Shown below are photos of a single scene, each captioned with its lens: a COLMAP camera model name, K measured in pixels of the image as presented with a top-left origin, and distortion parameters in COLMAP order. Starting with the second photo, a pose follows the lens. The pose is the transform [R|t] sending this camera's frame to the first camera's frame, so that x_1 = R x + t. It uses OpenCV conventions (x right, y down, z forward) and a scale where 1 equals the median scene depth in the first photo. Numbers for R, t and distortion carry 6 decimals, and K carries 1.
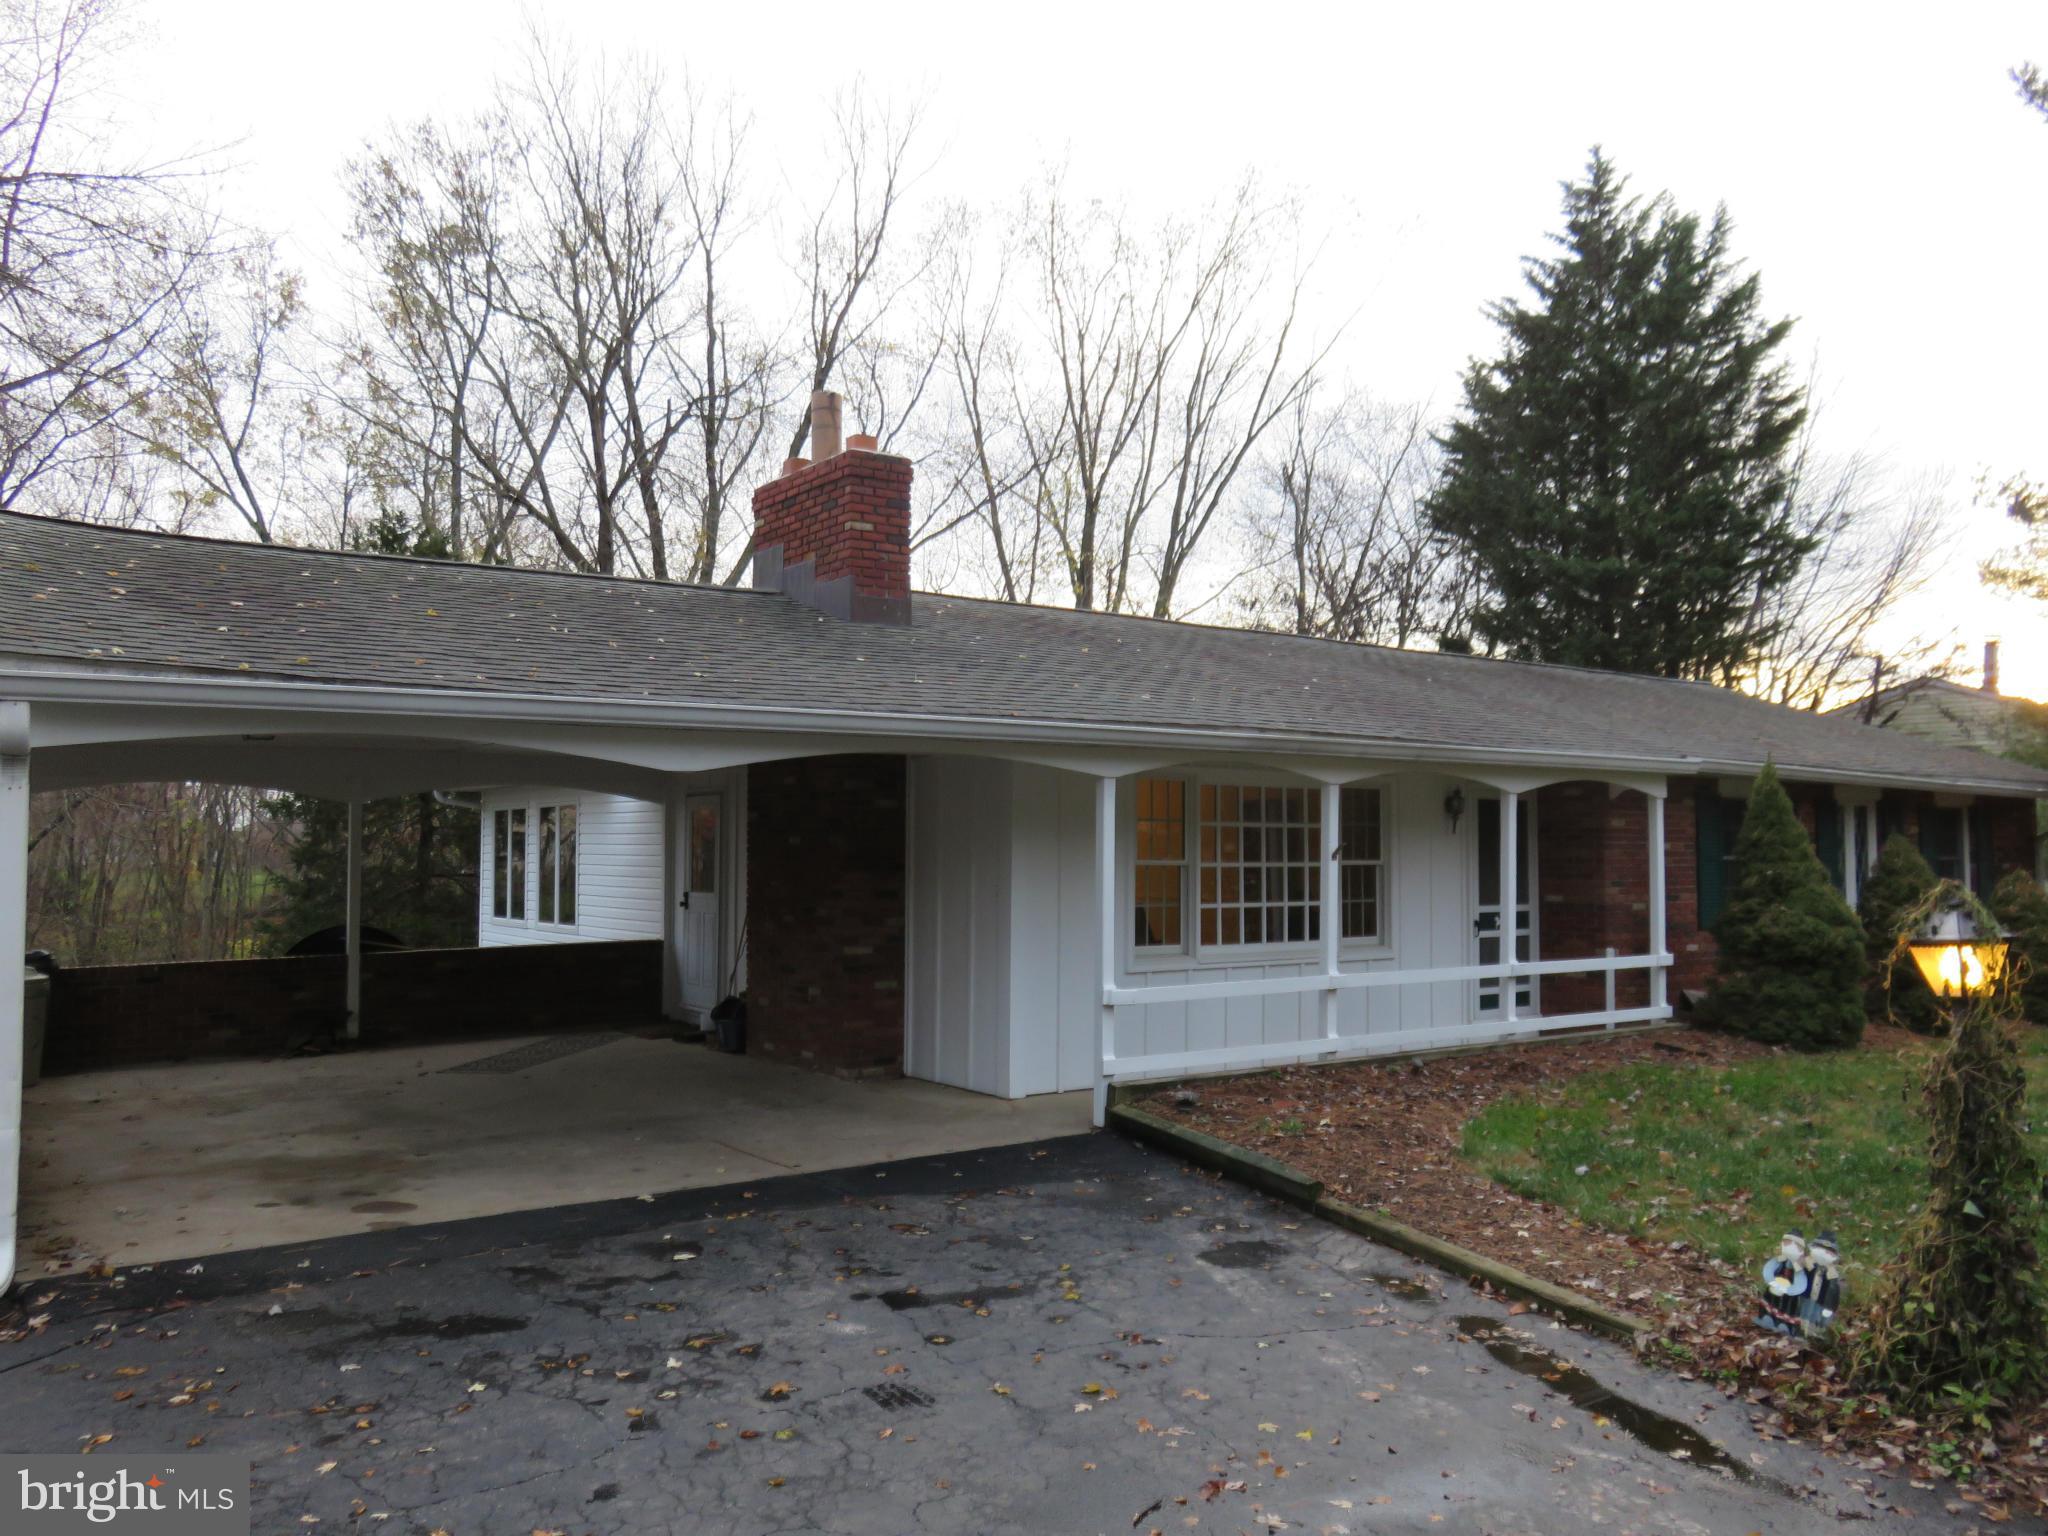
lens RADIAL K [[1536.6, 0, 1035.6], [0, 1536.6, 762.0], [0, 0, 1]] dist [-0.011011, 0.000097]
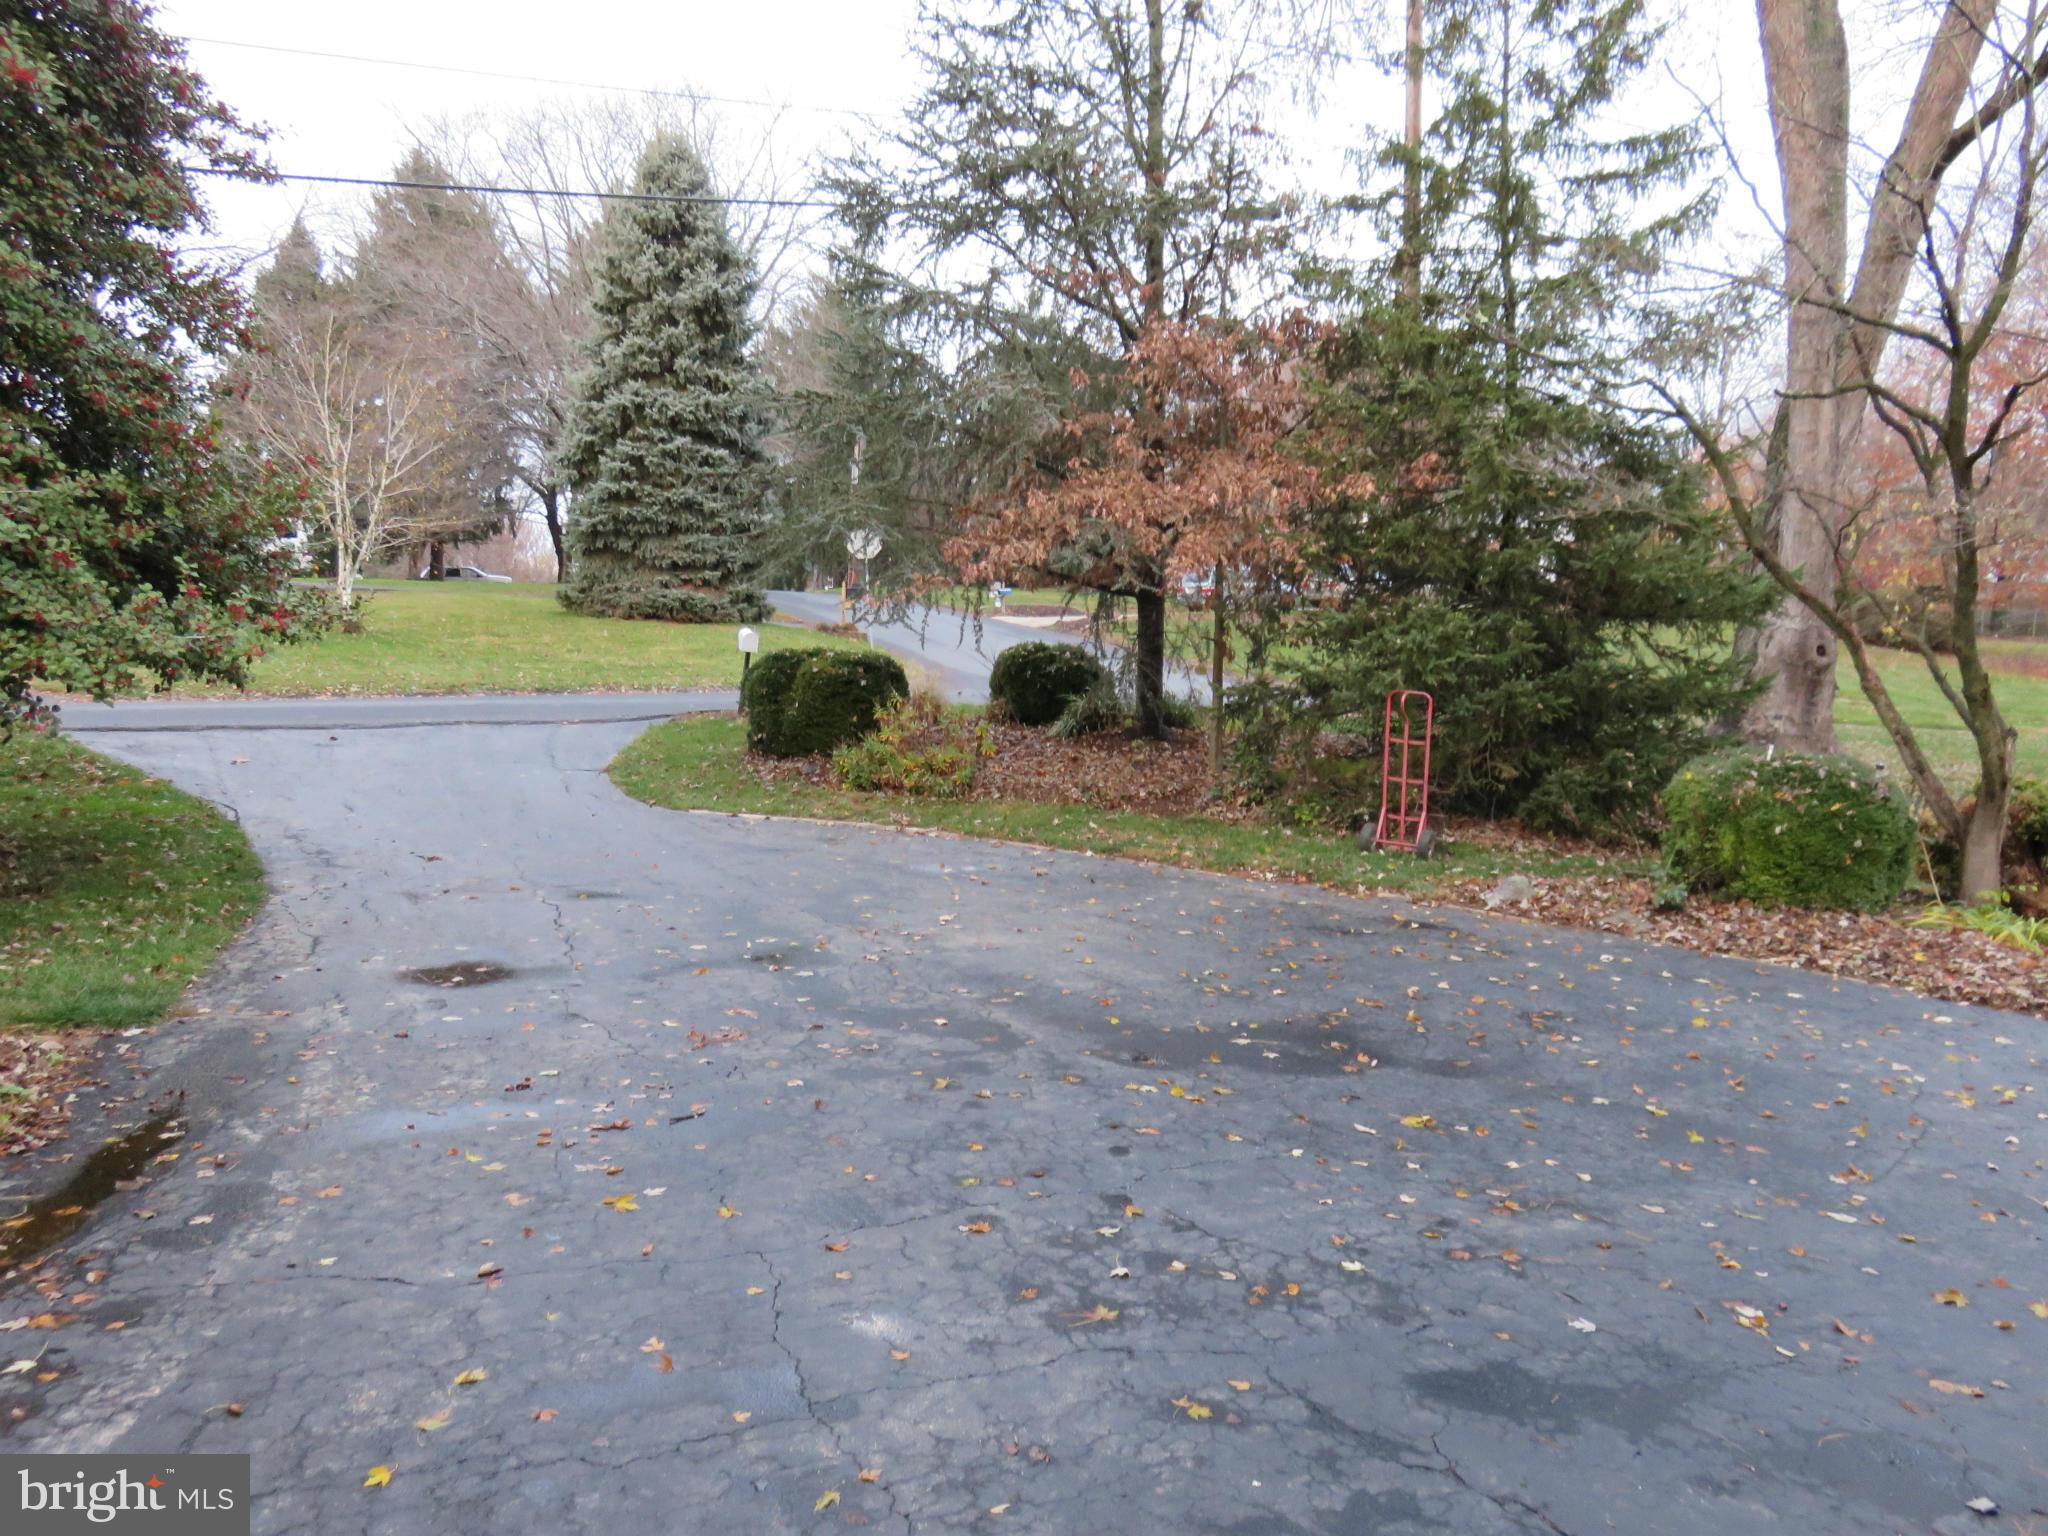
lens RADIAL K [[1536.6, 0, 1035.6], [0, 1536.6, 762.0], [0, 0, 1]] dist [-0.011011, 0.000097]
pose [[-0.994706, -0.020434, 0.100708, -0.277553], [-0.018332, 0.999595, 0.021753, 0.130972], [-0.101112, 0.019792, -0.994678, 1.828236]]
